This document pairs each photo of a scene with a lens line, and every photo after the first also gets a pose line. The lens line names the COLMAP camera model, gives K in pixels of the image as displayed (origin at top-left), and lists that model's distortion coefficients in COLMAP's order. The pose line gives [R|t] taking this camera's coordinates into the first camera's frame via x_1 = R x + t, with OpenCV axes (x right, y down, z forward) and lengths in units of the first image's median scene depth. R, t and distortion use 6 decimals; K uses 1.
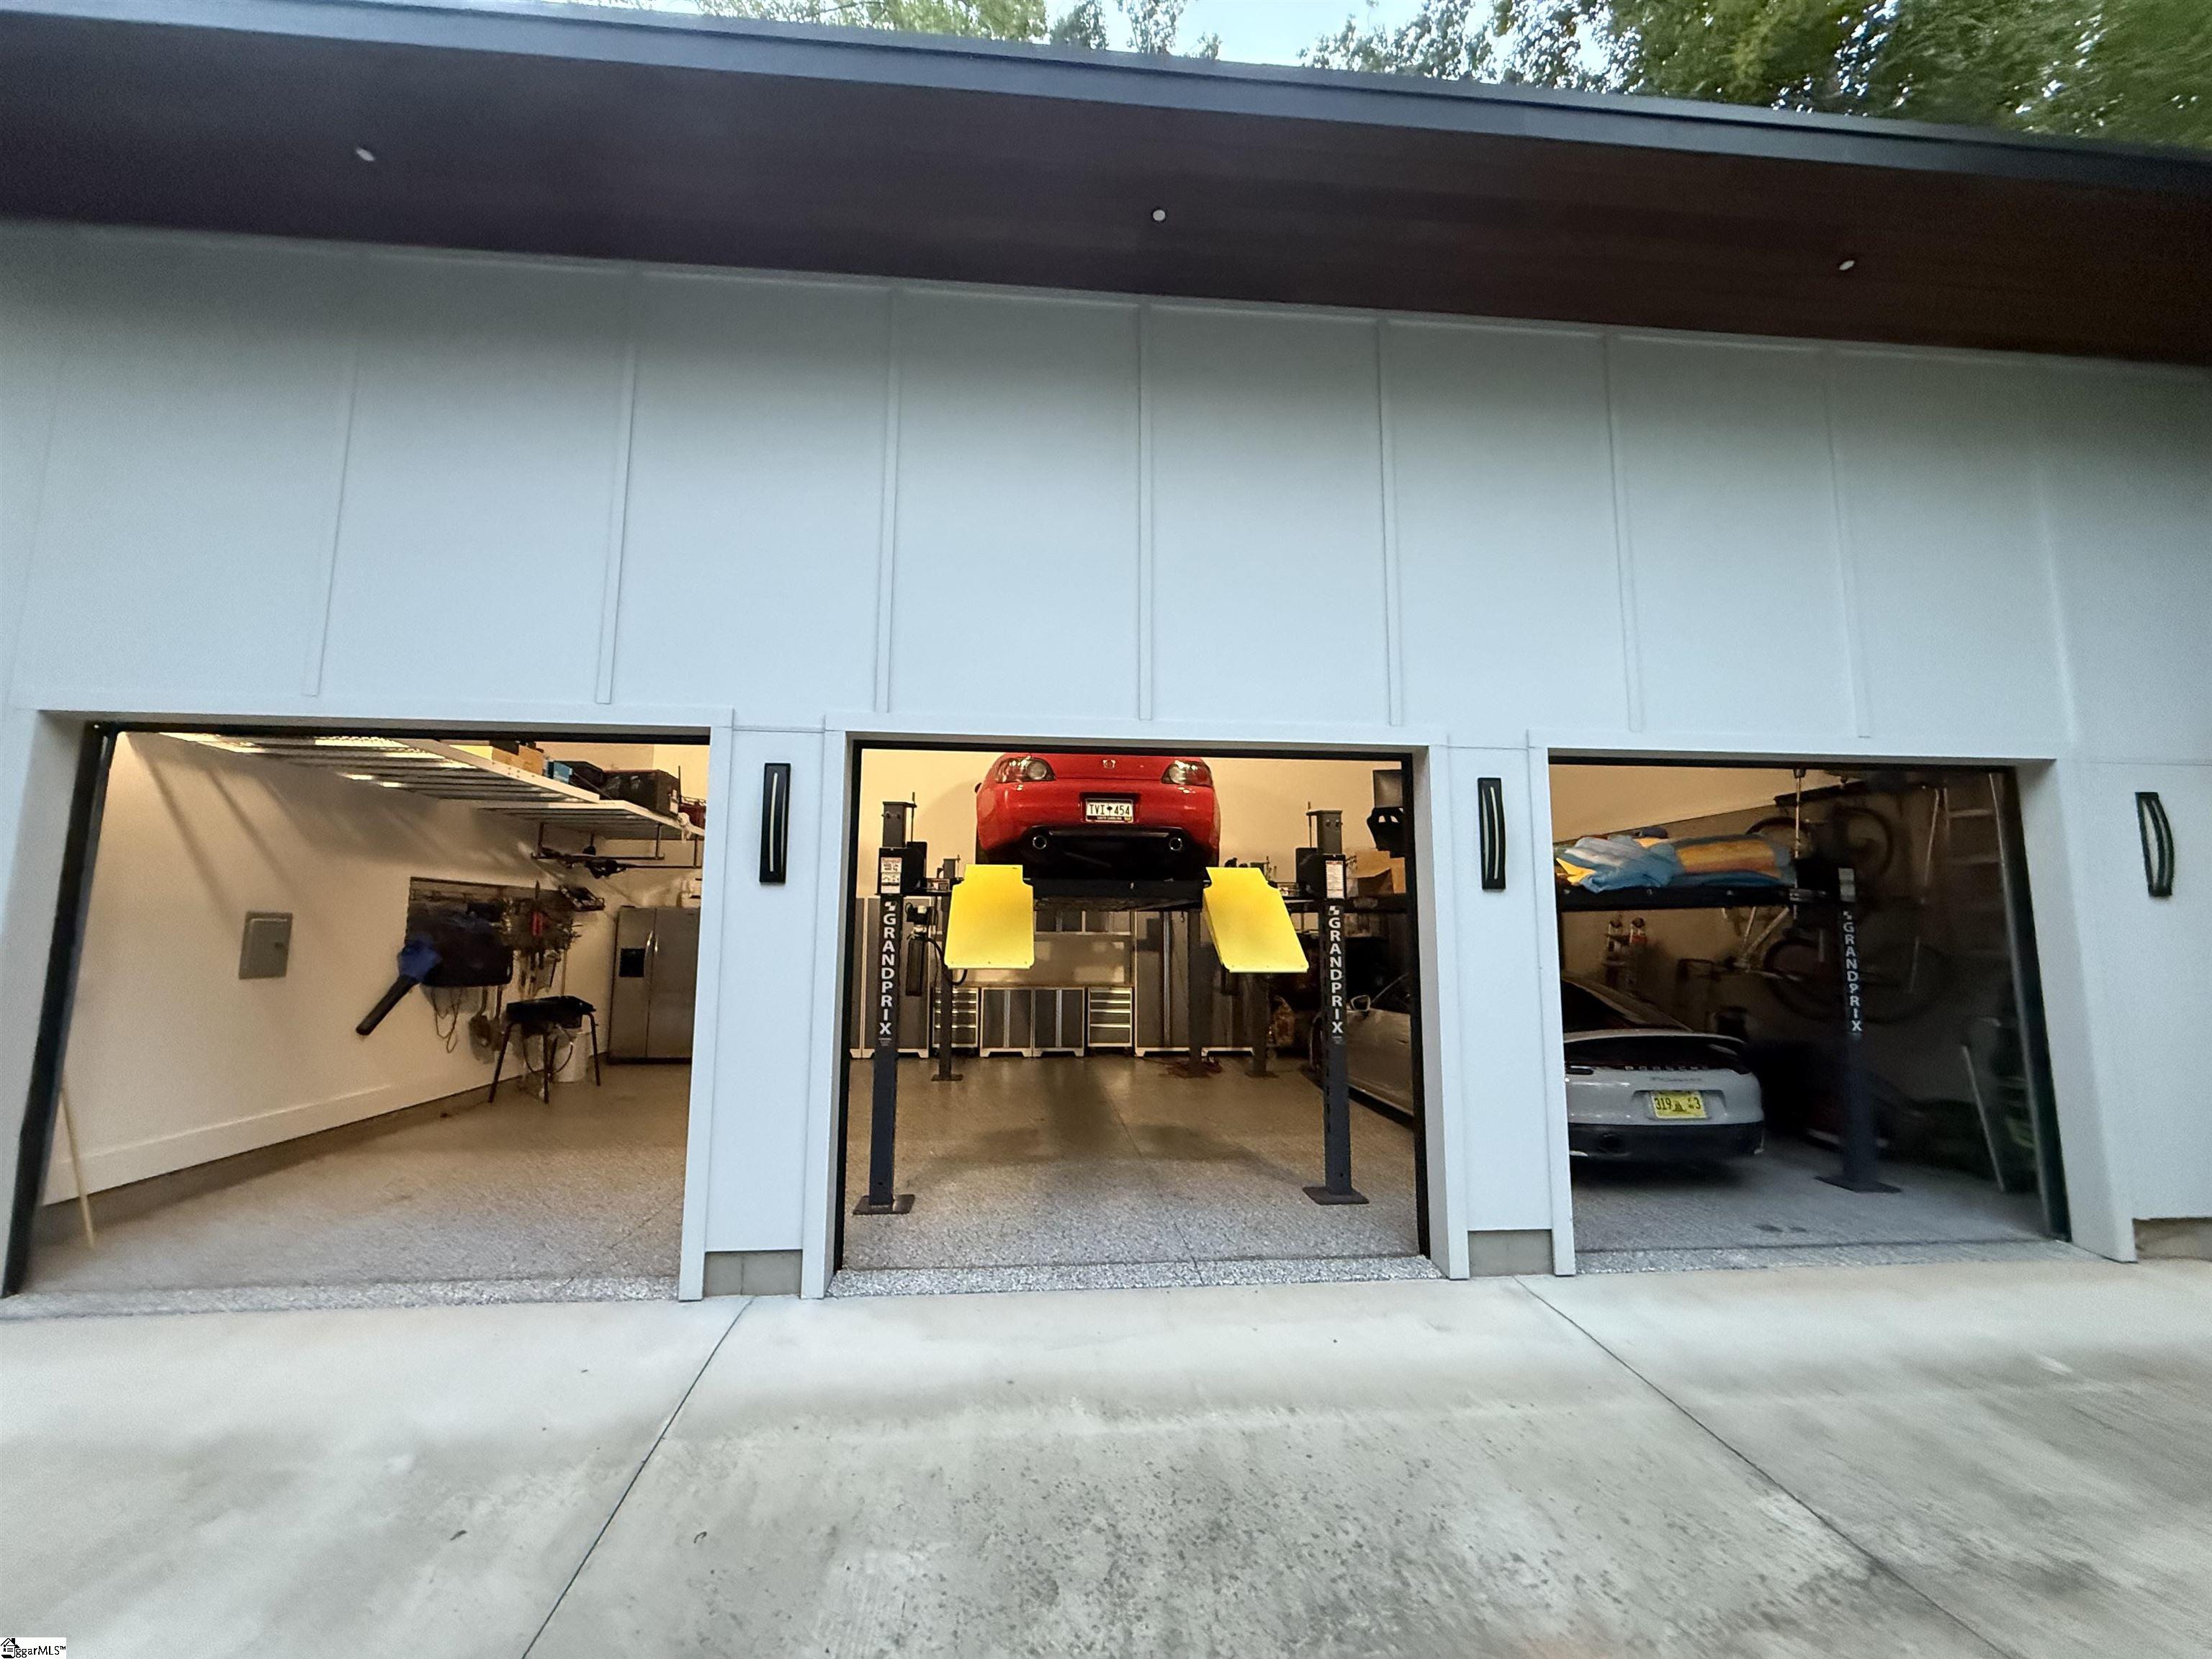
lens RADIAL K [[885.9, 0, 1102.4], [0, 885.9, 826.0], [0, 0, 1]] dist [-0.000056, 0.000262]
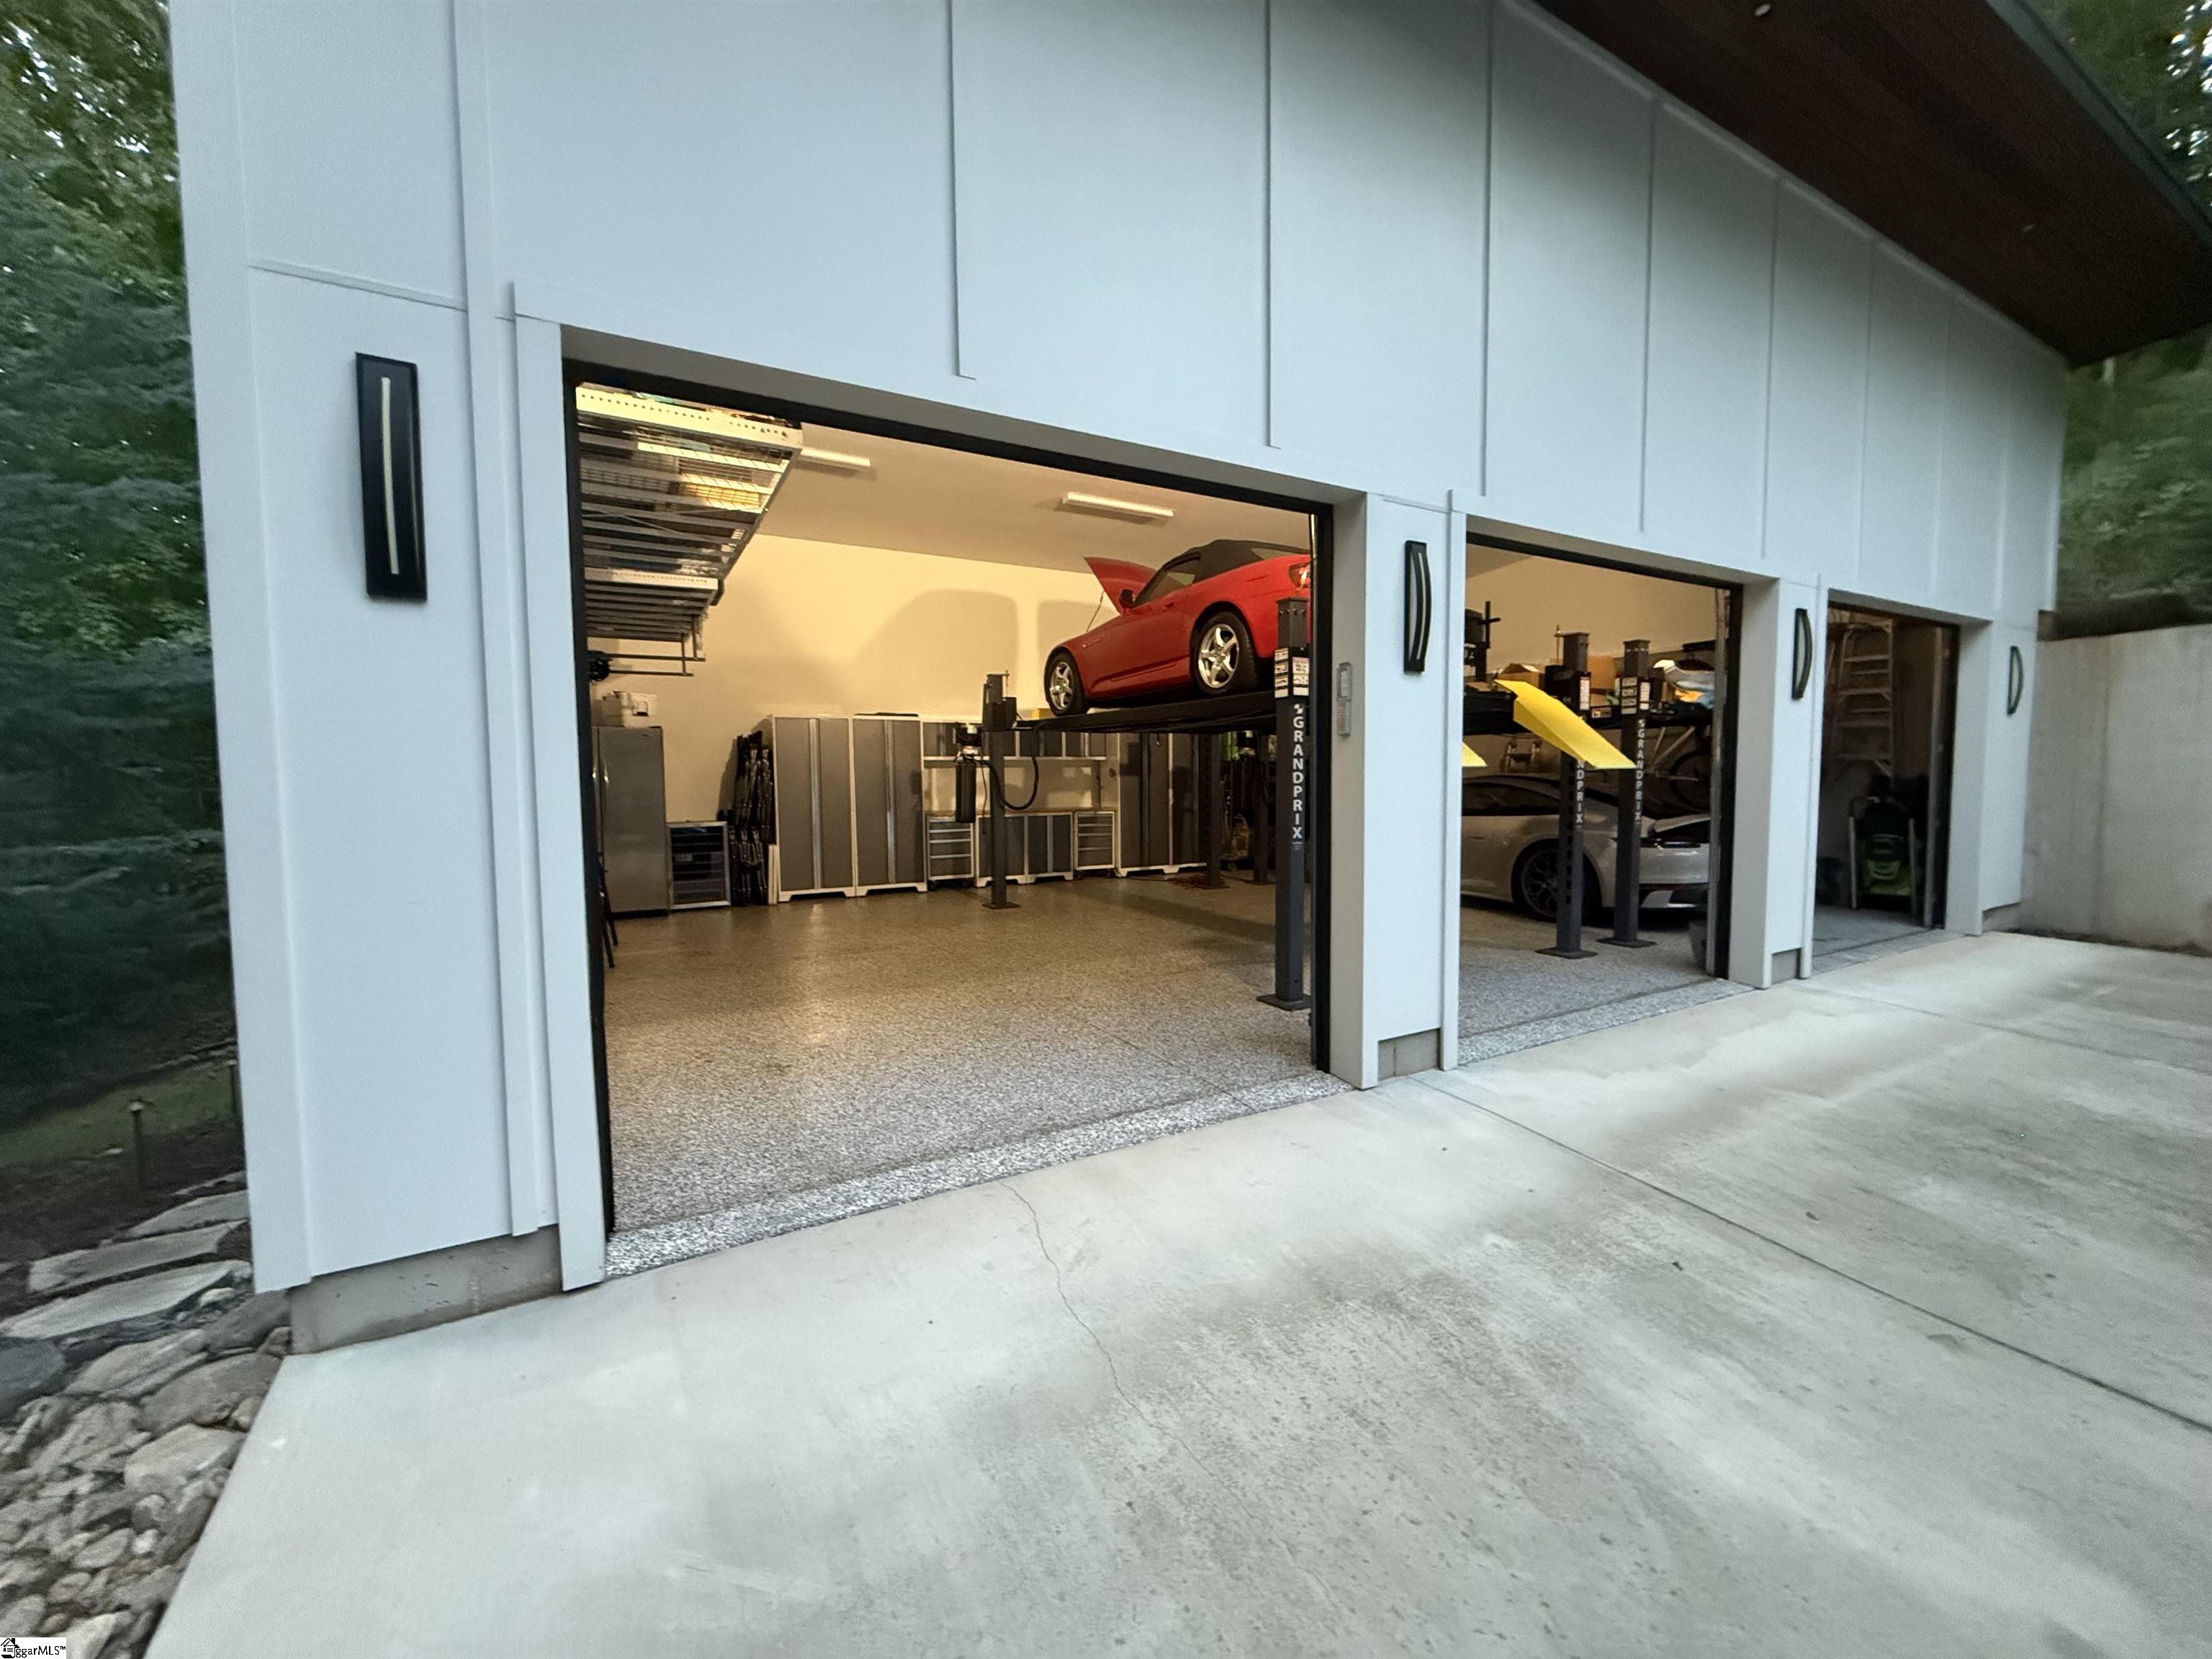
lens RADIAL K [[885.9, 0, 1102.4], [0, 885.9, 826.0], [0, 0, 1]] dist [-0.000056, 0.000262]
pose [[0.909932, -0.038766, 0.412942, -1.121208], [-0.034625, 0.985047, 0.168772, 0.081020], [-0.413310, -0.167869, 0.894983, 0.268629]]
